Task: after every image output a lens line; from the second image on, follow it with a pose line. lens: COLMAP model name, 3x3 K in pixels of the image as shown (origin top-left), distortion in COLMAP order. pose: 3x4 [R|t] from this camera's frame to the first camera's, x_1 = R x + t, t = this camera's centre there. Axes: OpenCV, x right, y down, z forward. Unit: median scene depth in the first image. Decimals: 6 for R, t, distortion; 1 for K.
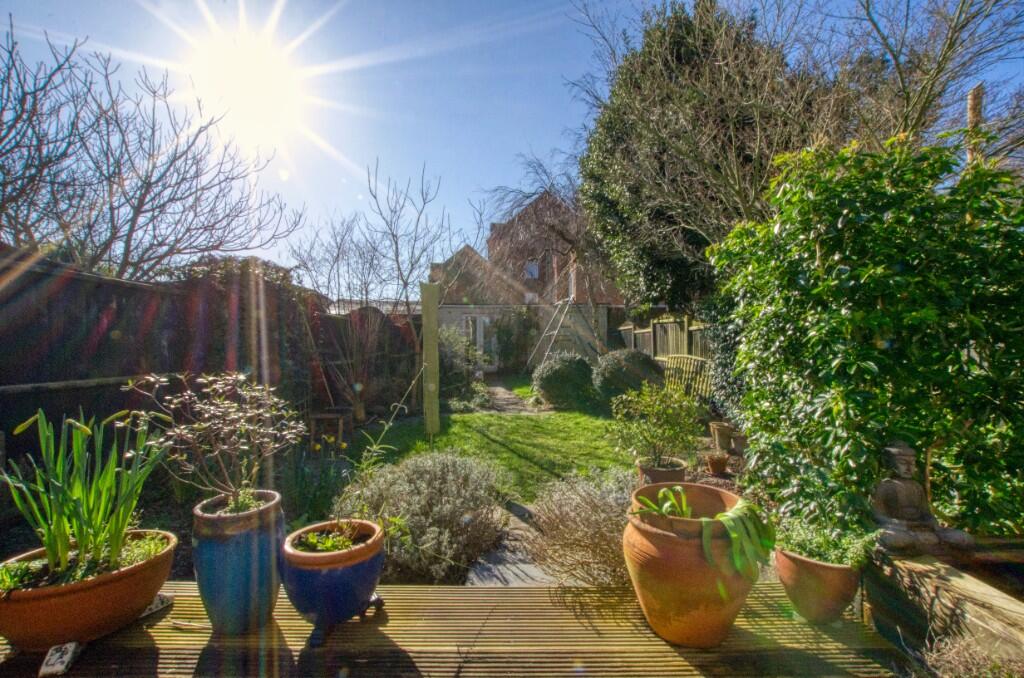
lens RADIAL K [[448.3, 0, 519.8], [0, 448.3, 347.9], [0, 0, 1]] dist [-0.043884, 0.013082]
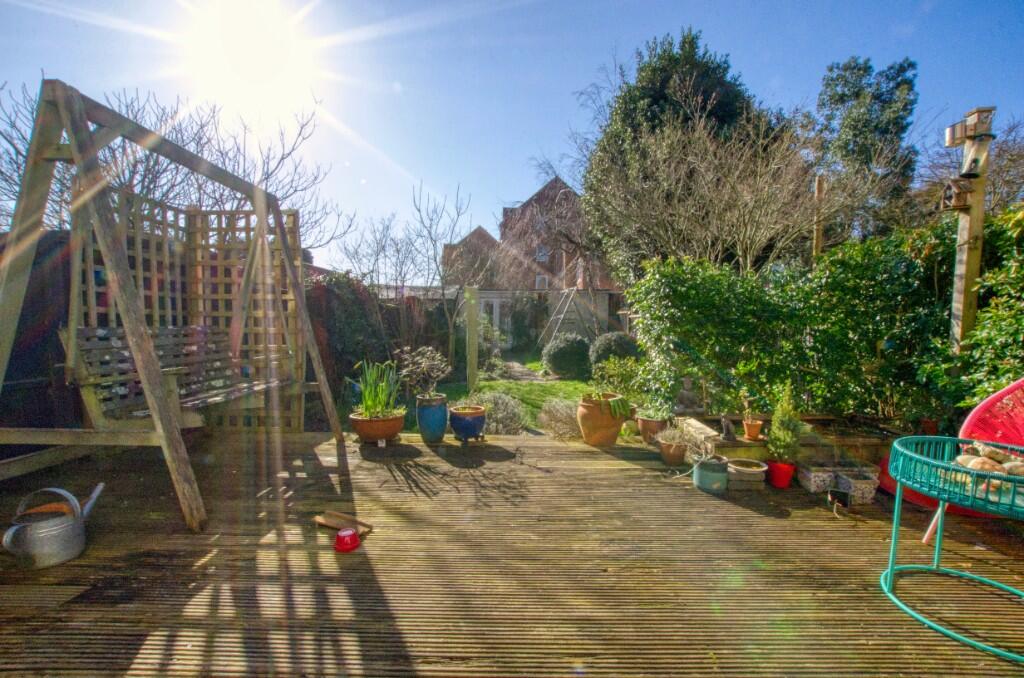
lens RADIAL K [[448.3, 0, 519.8], [0, 448.3, 347.9], [0, 0, 1]] dist [-0.043884, 0.013082]
pose [[0.999754, 0.007187, -0.020996, -0.007754], [-0.006165, 0.998811, 0.048369, -0.010357], [0.021319, -0.048228, 0.998609, -0.239900]]
